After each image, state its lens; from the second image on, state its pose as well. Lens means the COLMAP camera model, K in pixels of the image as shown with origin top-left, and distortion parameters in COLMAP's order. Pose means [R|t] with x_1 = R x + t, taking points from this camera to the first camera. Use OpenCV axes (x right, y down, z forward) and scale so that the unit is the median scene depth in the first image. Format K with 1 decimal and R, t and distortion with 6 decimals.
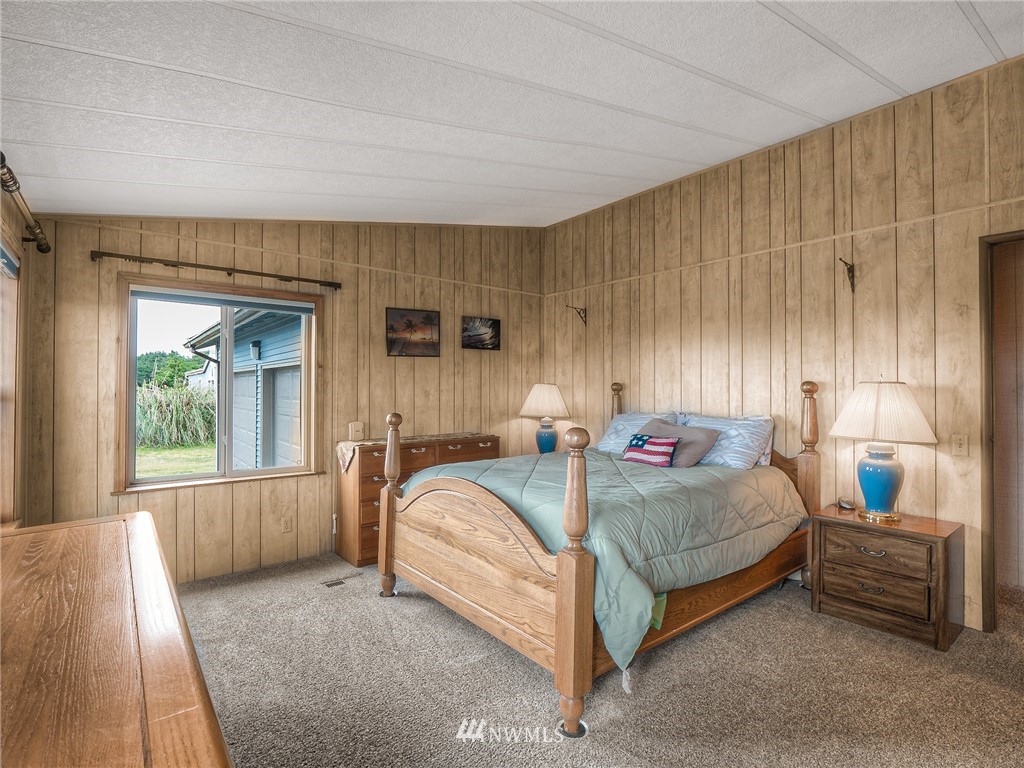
lens RADIAL K [[497.7, 0, 513.7], [0, 497.7, 386.6], [0, 0, 1]] dist [-0.018571, 0.000272]
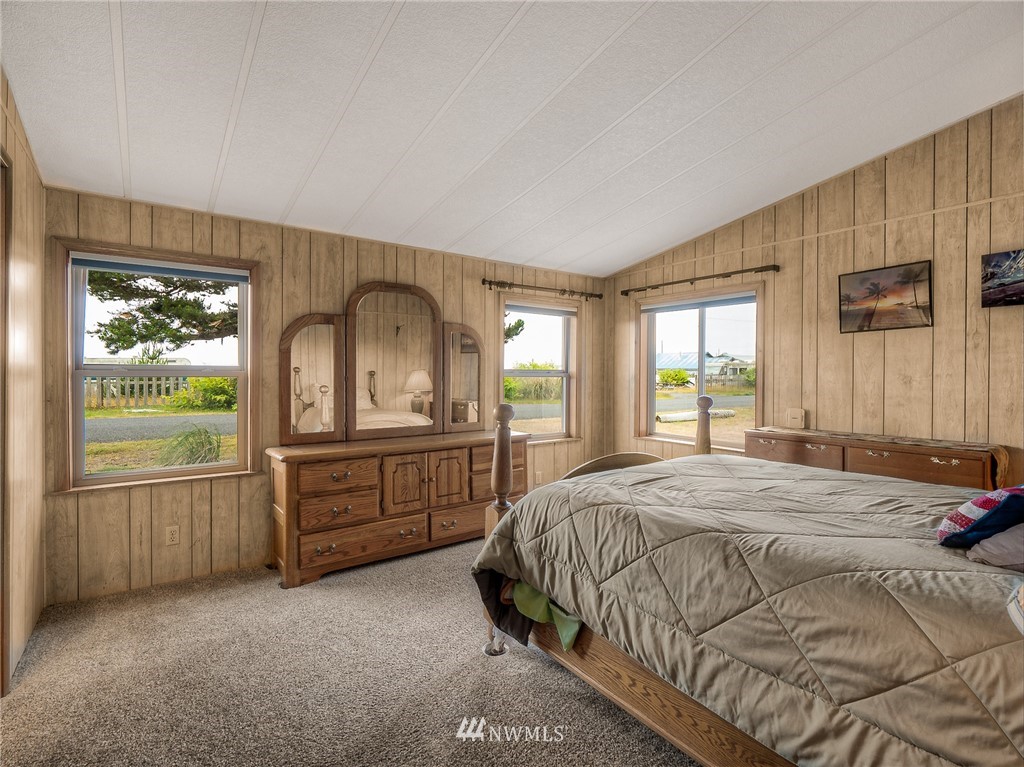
lens RADIAL K [[497.7, 0, 514.6], [0, 497.7, 377.9], [0, 0, 1]] dist [-0.018571, 0.000272]
pose [[-0.049480, 0.007173, -0.998749, 0.587168], [0.000861, 0.999974, 0.007139, 0.006552], [0.998775, -0.000506, -0.049485, 0.486881]]
